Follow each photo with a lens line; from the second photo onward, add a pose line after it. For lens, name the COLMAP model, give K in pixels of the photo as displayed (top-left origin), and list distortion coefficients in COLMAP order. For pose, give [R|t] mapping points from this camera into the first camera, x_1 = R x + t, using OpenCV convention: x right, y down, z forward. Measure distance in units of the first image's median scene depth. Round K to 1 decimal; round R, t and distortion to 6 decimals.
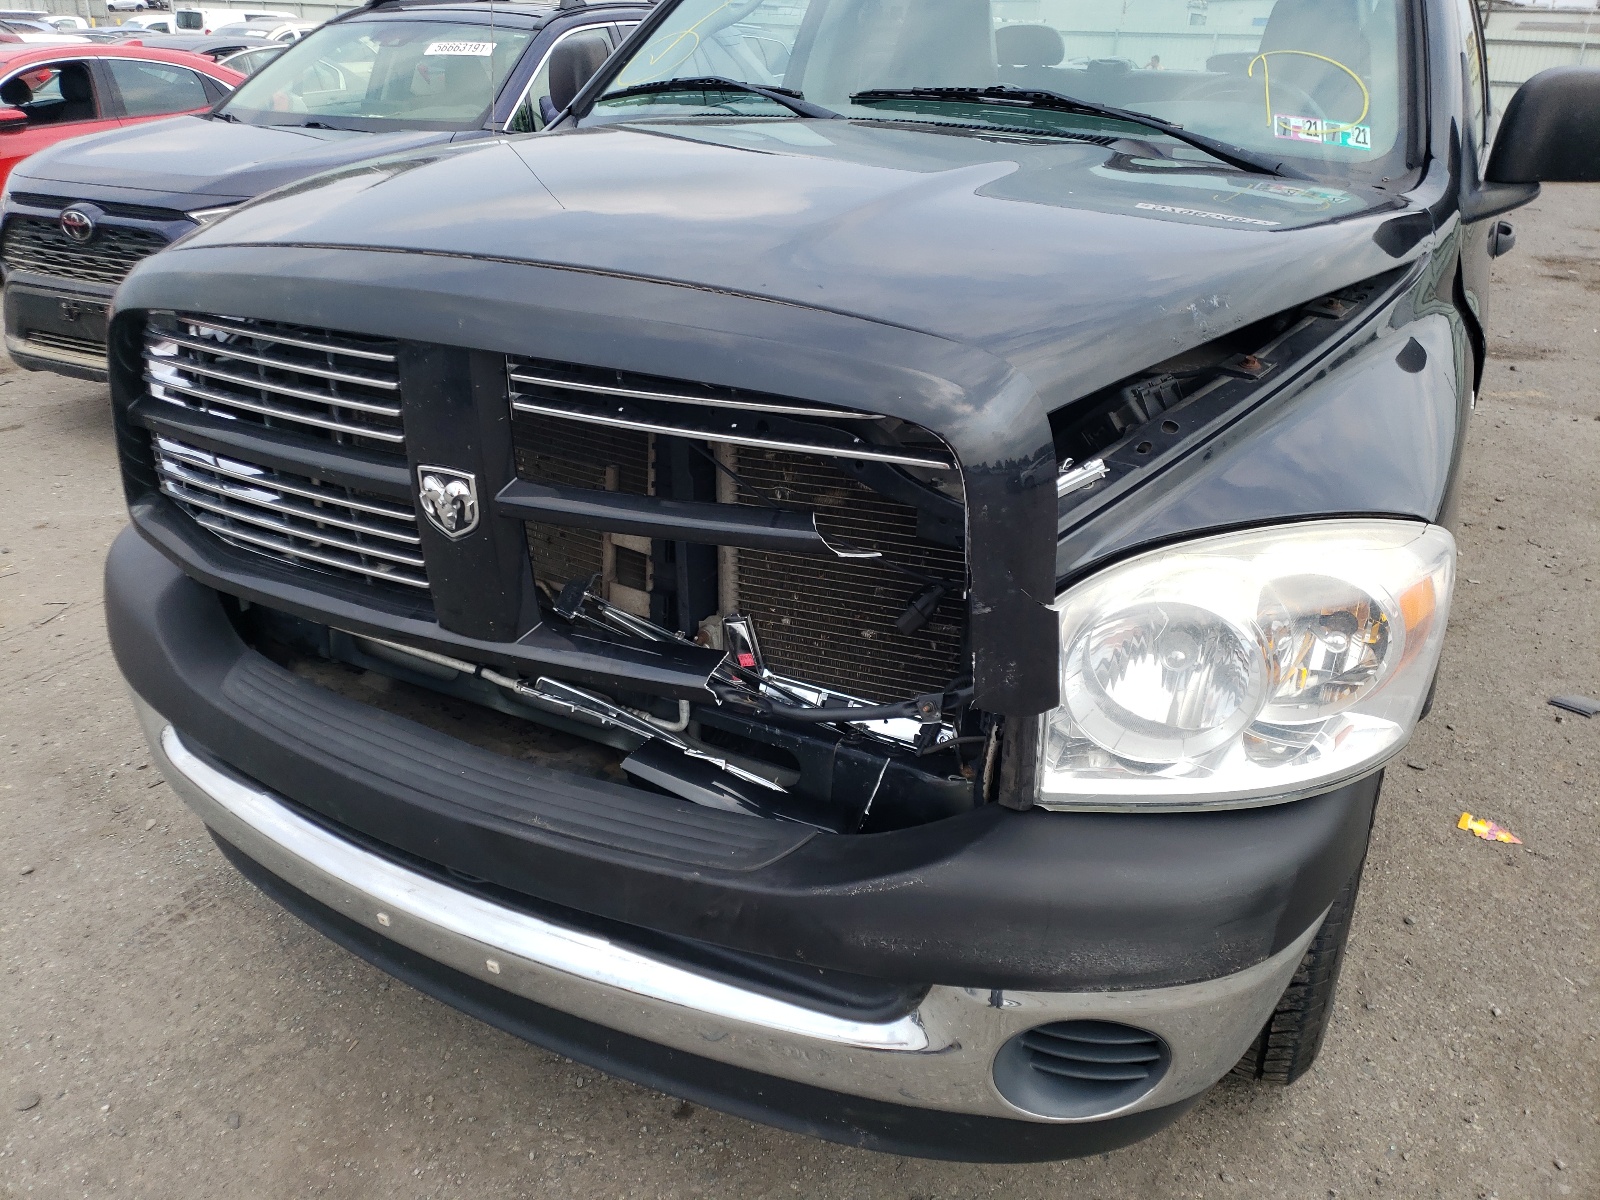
lens RADIAL K [[1223.4, 0, 741.0], [0, 1223.4, 594.6], [0, 0, 1]] dist [0.049033, -0.070003]
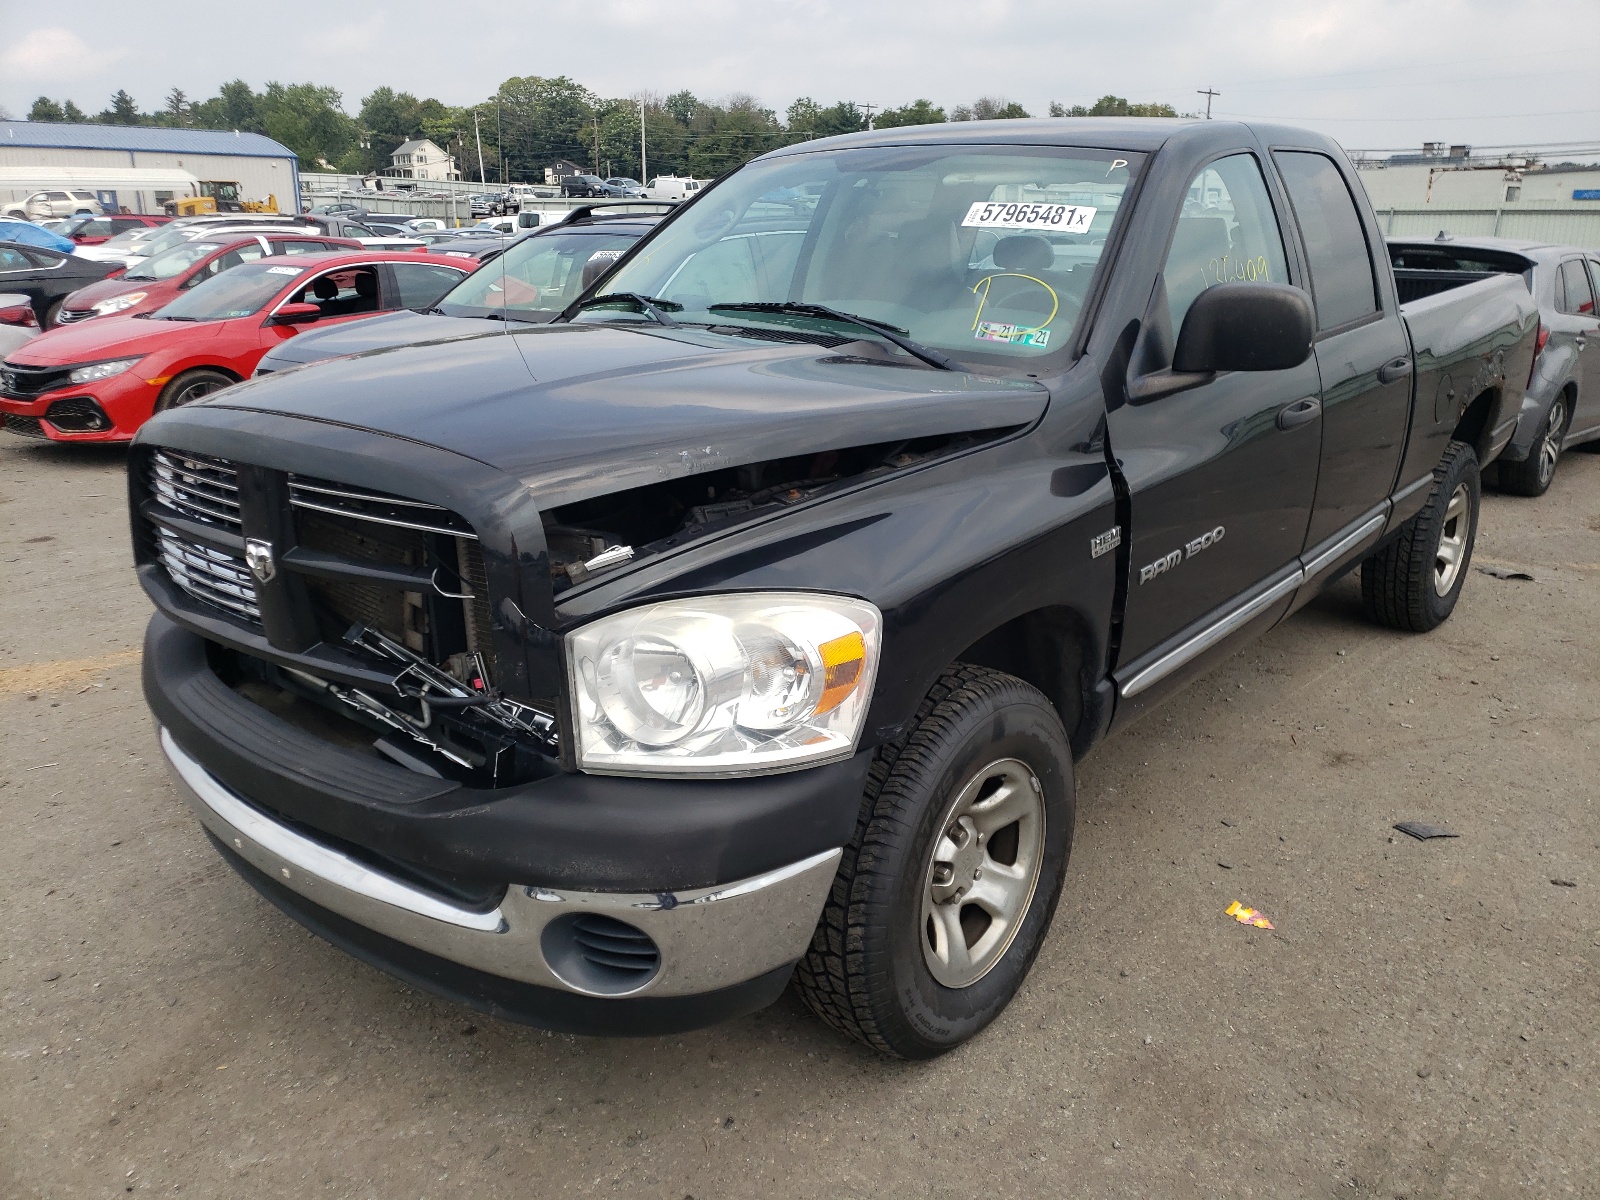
lens RADIAL K [[1231.2, 0, 805.3], [0, 1231.2, 604.7], [0, 0, 1]] dist [0.040813, -0.056349]
pose [[0.980539, 0.041230, -0.191945, 0.692371], [-0.065149, 0.990631, -0.120022, 0.116295], [0.185198, 0.130191, 0.974039, -0.397932]]
